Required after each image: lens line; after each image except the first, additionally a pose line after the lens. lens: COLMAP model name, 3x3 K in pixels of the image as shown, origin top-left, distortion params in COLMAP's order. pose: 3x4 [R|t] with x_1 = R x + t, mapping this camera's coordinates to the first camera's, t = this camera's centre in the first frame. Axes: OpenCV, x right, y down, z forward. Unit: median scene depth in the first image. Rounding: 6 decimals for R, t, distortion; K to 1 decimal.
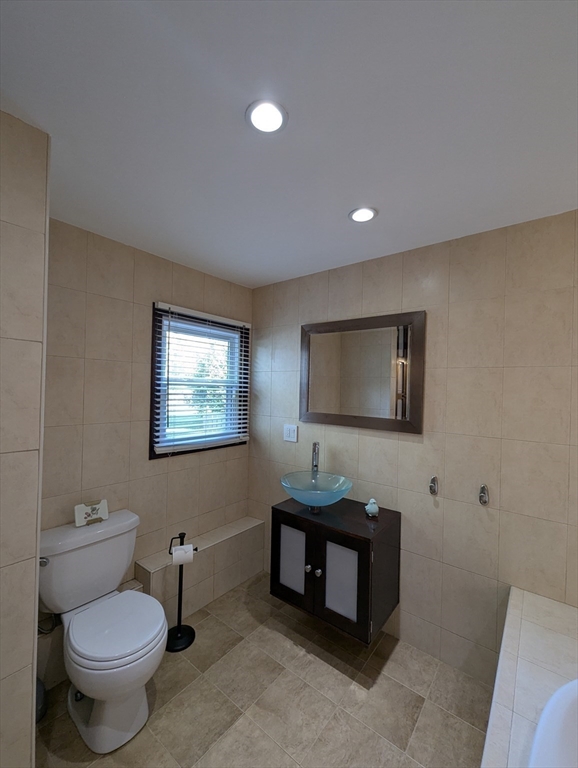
lens RADIAL K [[319.8, 0, 286.0], [0, 319.8, 386.3], [0, 0, 1]] dist [-0.000876, -0.000113]
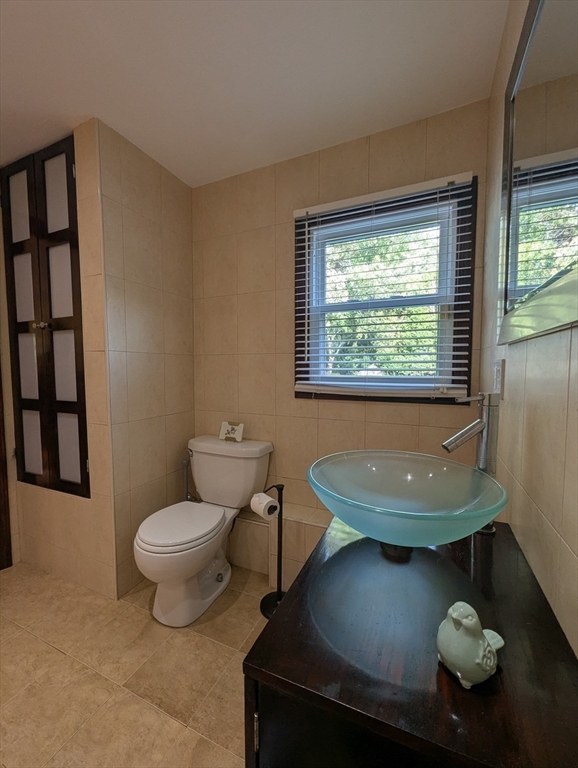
lens RADIAL K [[319.8, 0, 286.0], [0, 319.8, 386.3], [0, 0, 1]] dist [-0.000876, -0.000113]
pose [[0.244055, 0.041457, -0.968875, 0.505620], [0.015715, 0.998786, 0.046696, 0.184103], [0.969634, -0.026622, 0.243107, 0.898248]]
